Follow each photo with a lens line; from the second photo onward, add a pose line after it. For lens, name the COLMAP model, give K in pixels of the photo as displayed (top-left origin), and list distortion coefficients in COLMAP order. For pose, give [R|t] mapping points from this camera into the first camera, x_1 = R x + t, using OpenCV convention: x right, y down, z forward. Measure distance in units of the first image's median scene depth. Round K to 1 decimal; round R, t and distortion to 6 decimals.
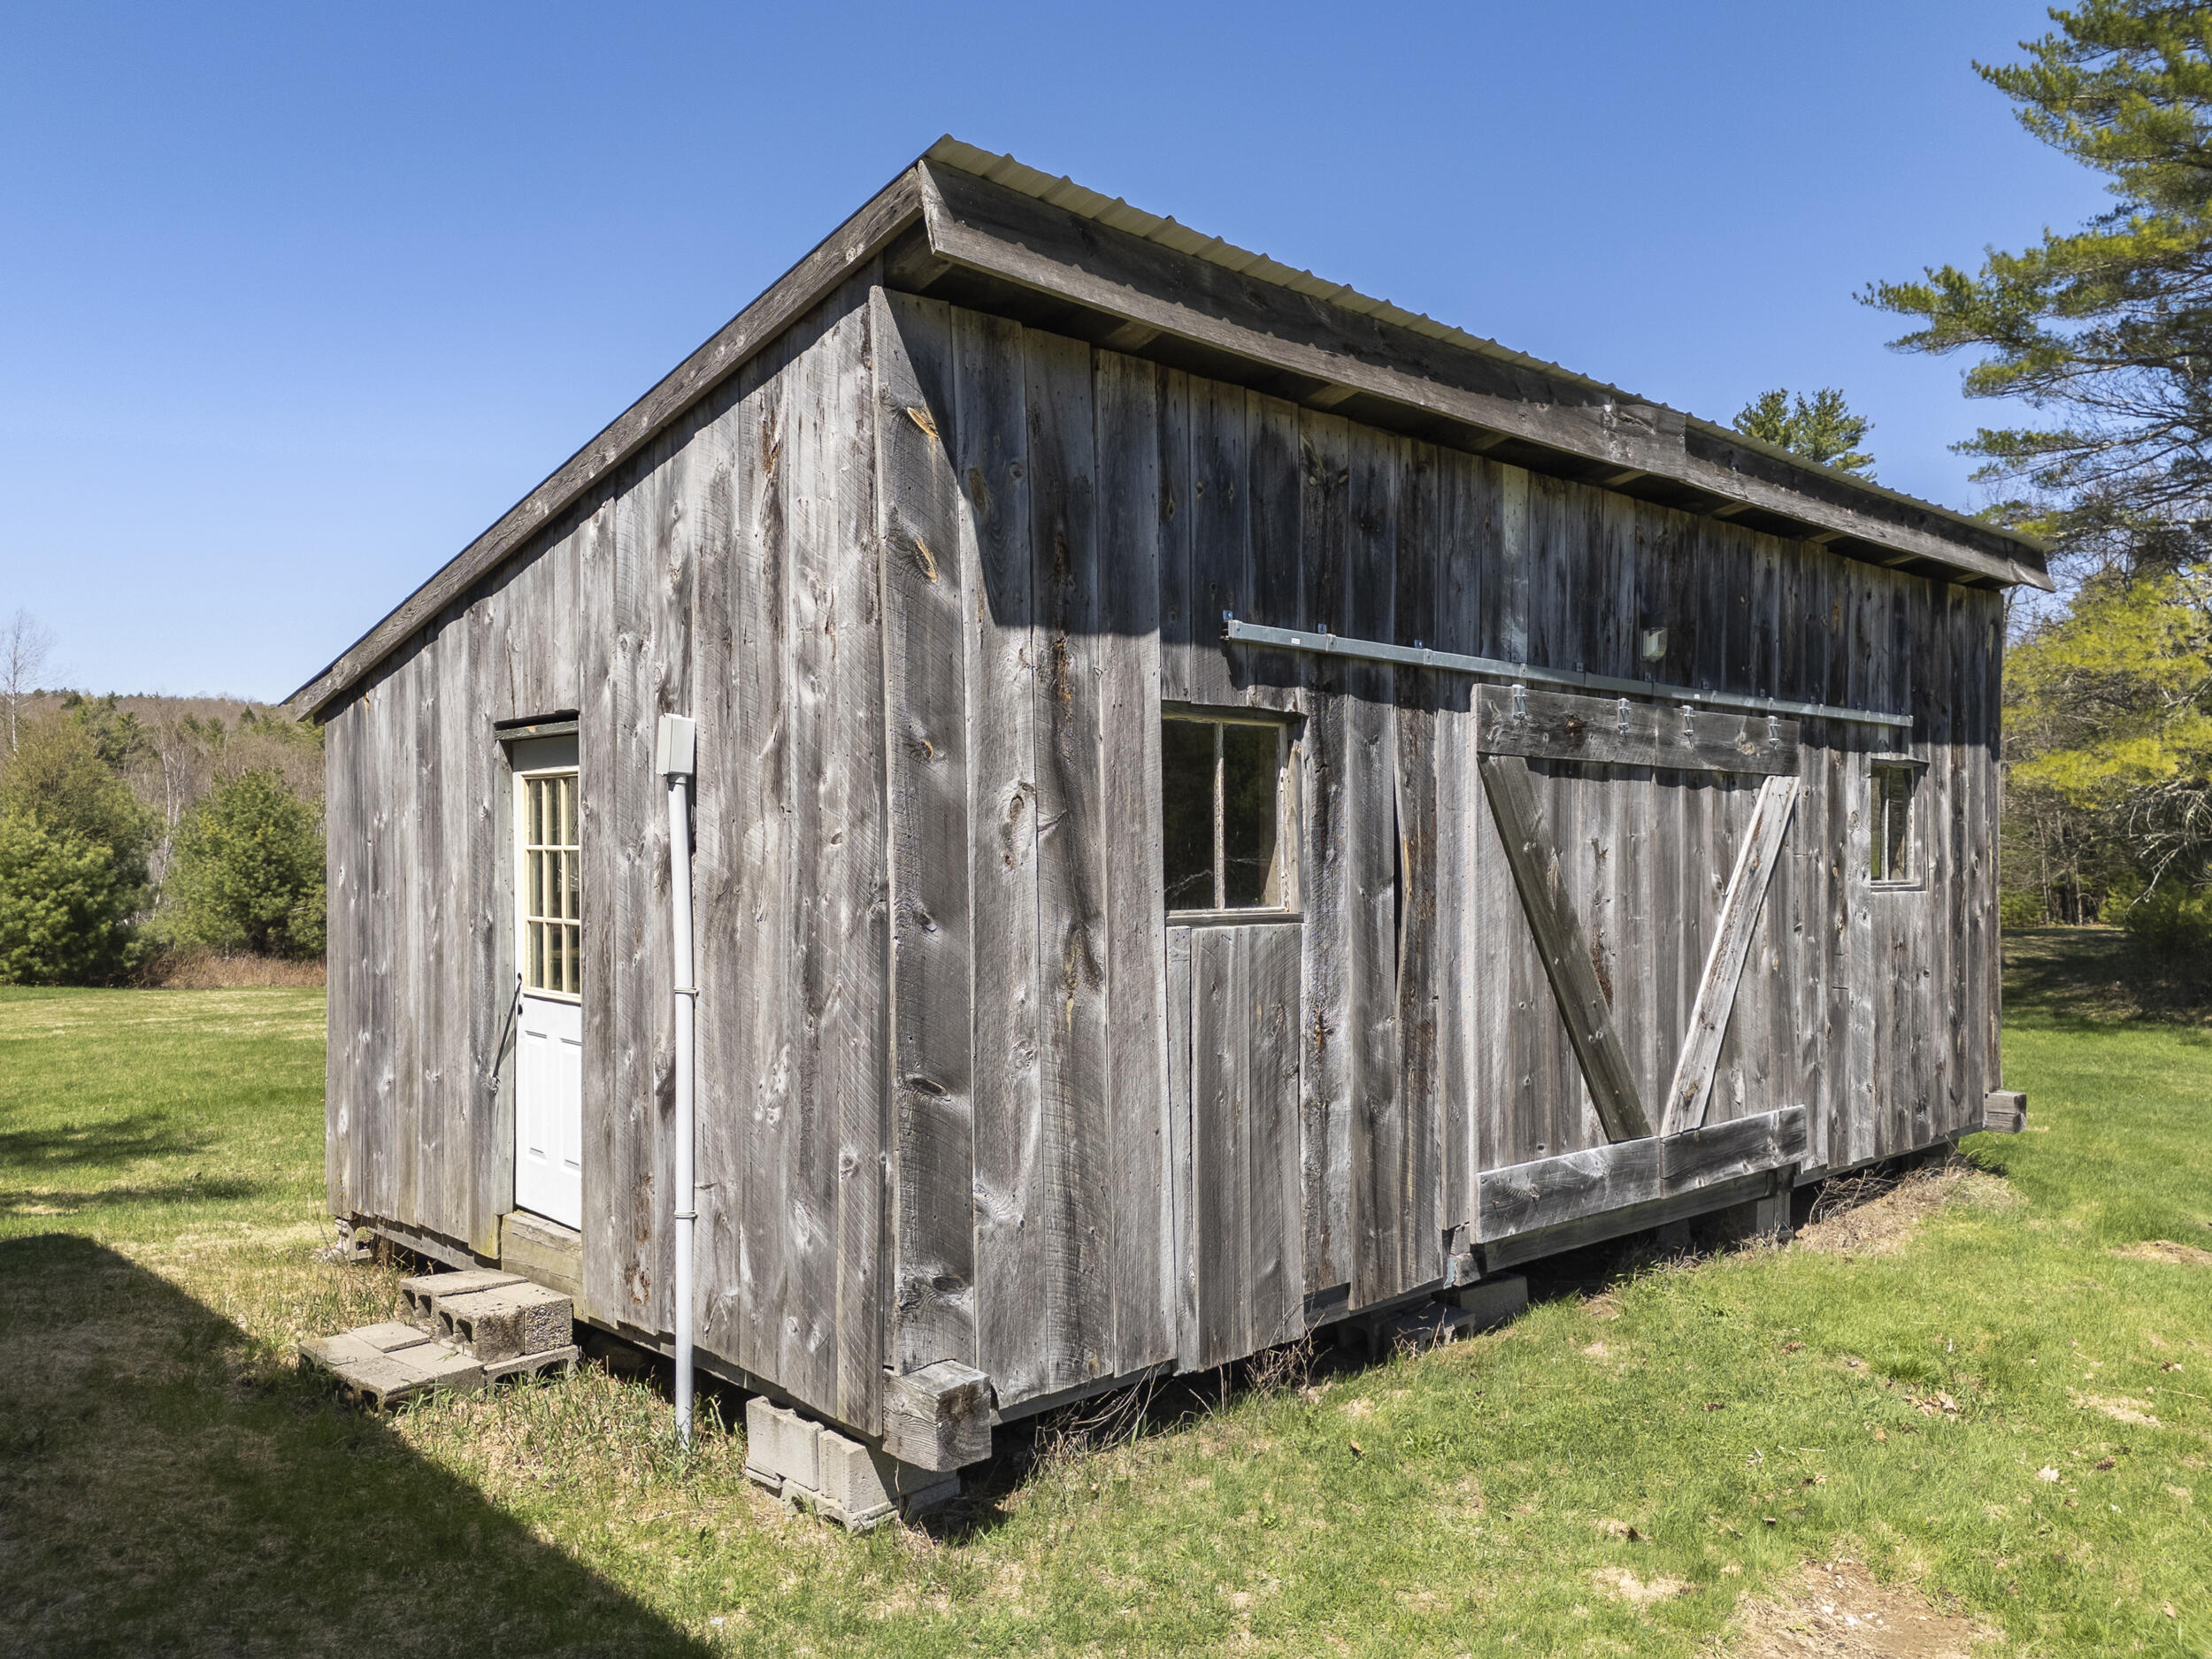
lens RADIAL K [[1681.1, 0, 1106.0], [0, 1681.1, 829.5], [0, 0, 1]] dist [0.004696, 0.000636]
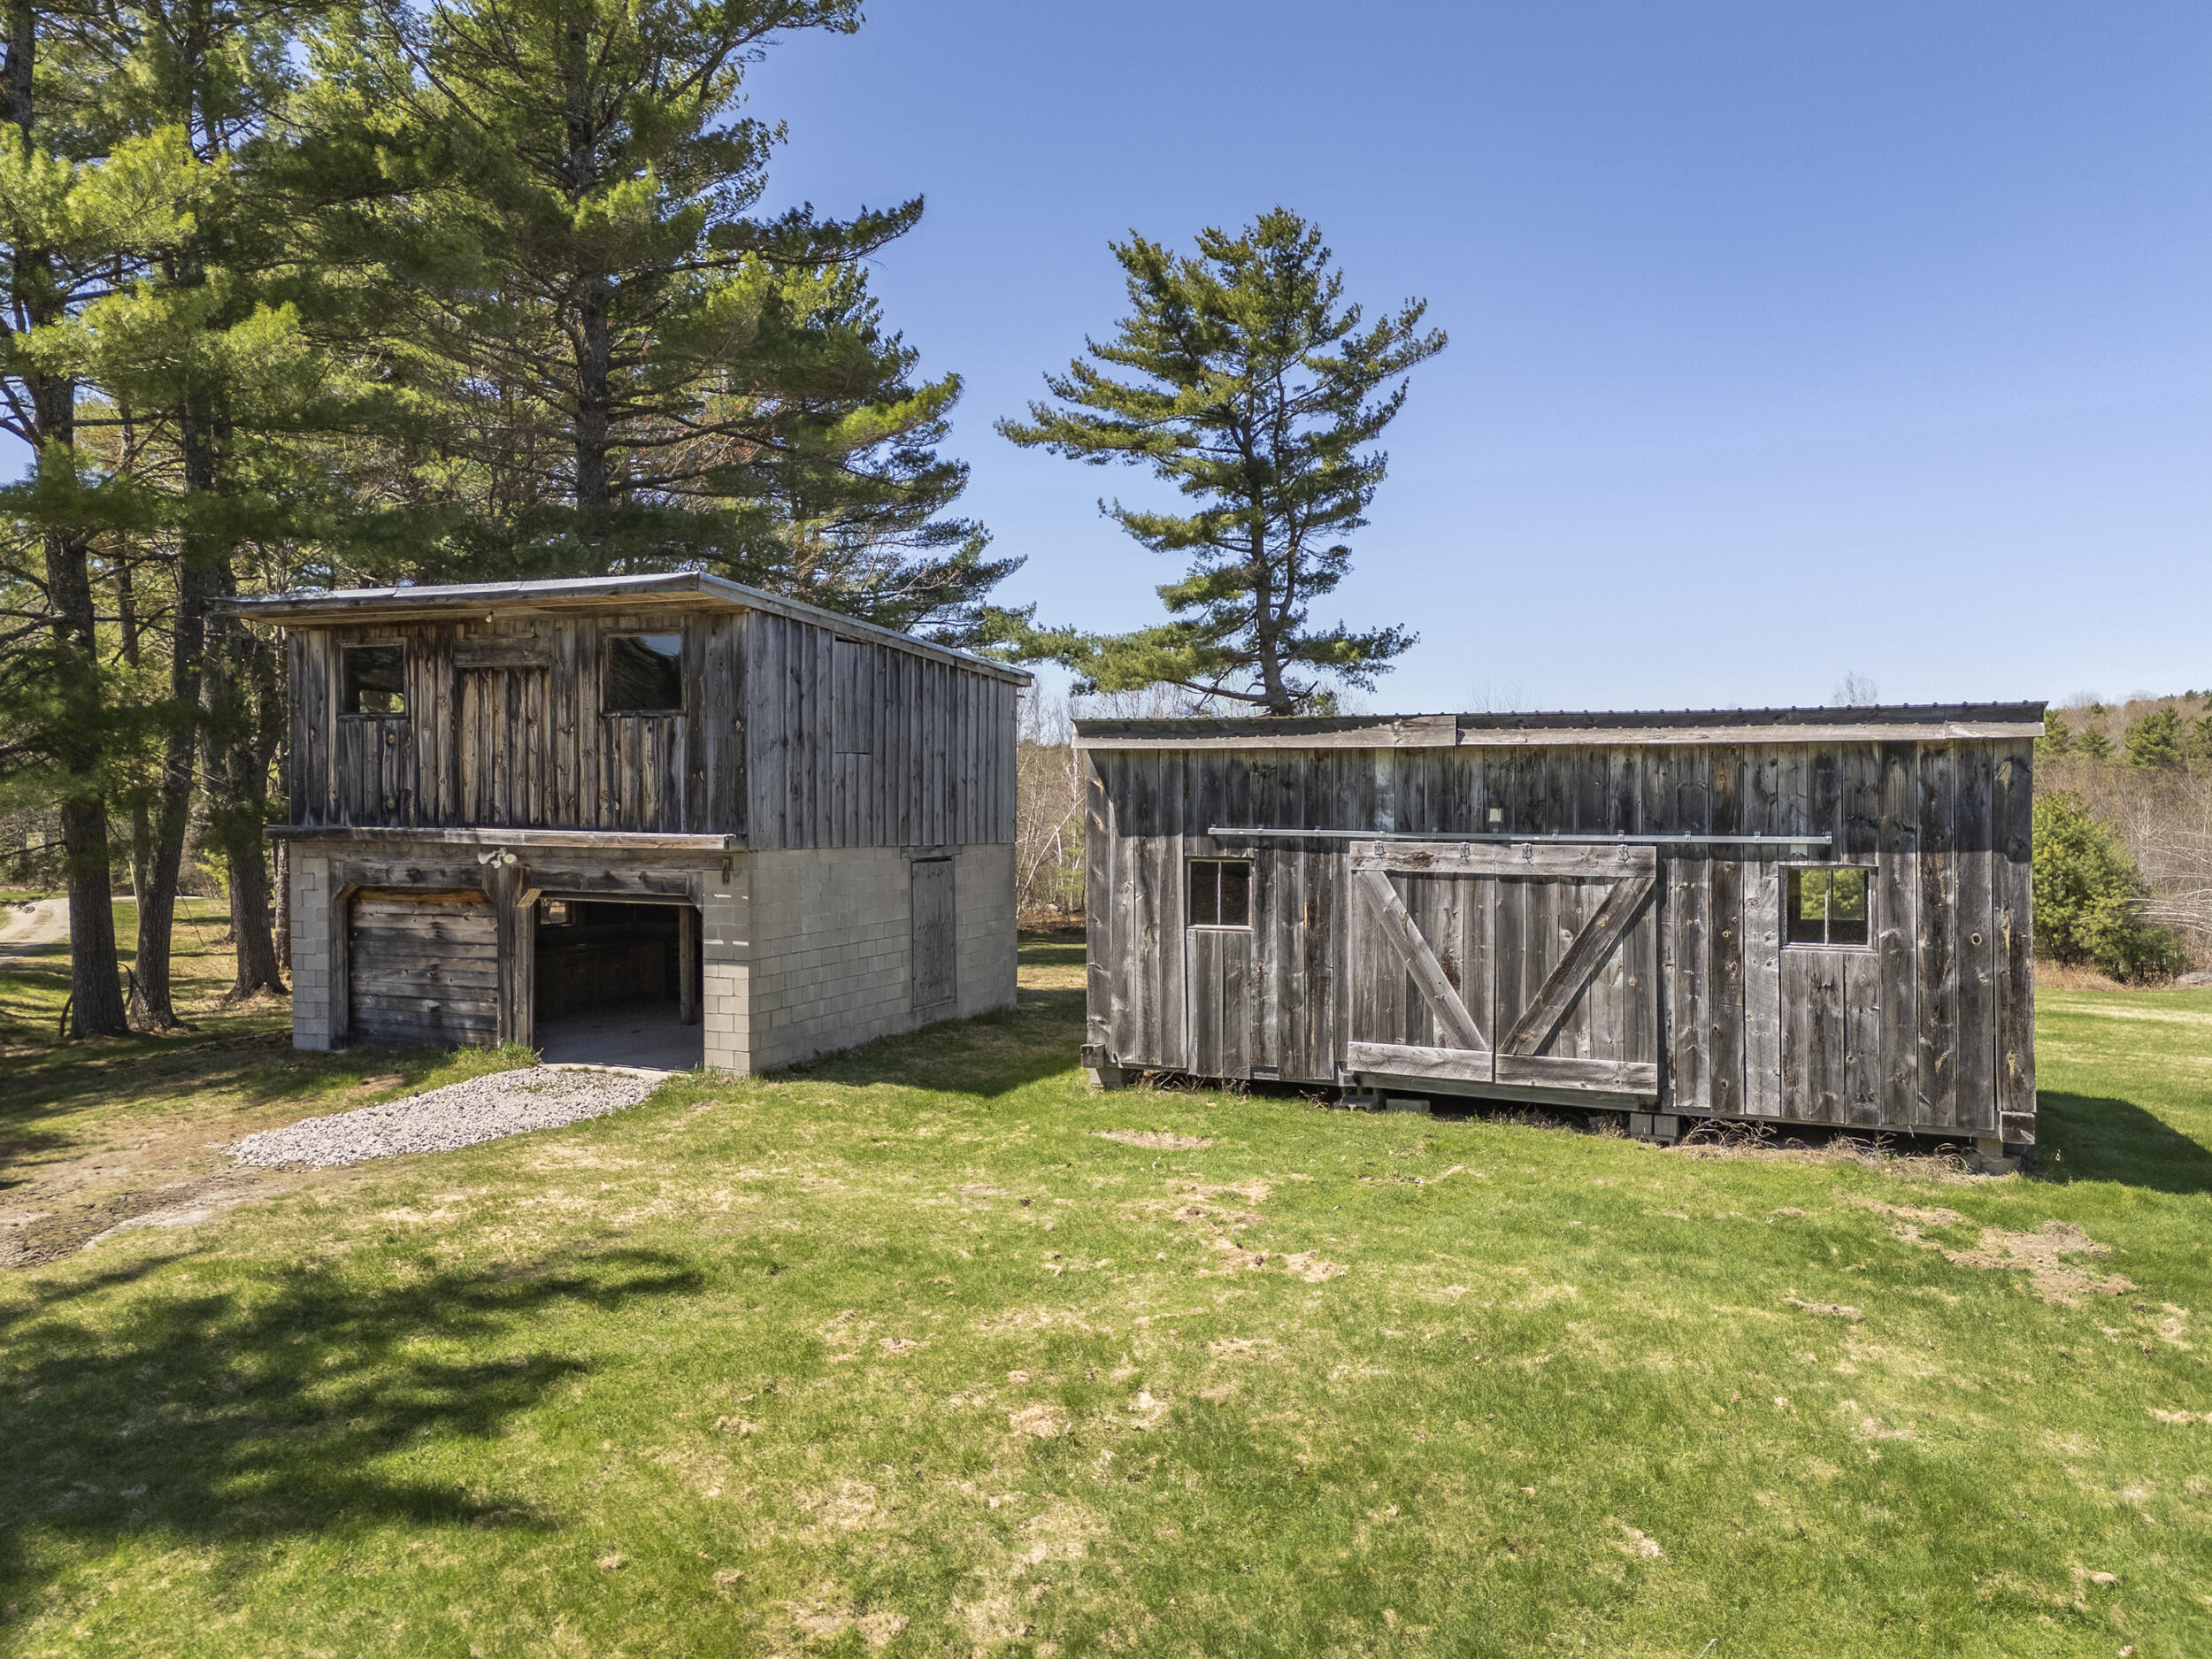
lens RADIAL K [[1541.0, 0, 1106.0], [0, 1541.0, 829.5], [0, 0, 1]] dist [-0.000051, -0.000246]
pose [[0.410950, 0.001451, -0.911657, 2.285309], [-0.004409, 0.999990, -0.000396, -0.110187], [0.911647, 0.004182, 0.410952, -0.269245]]
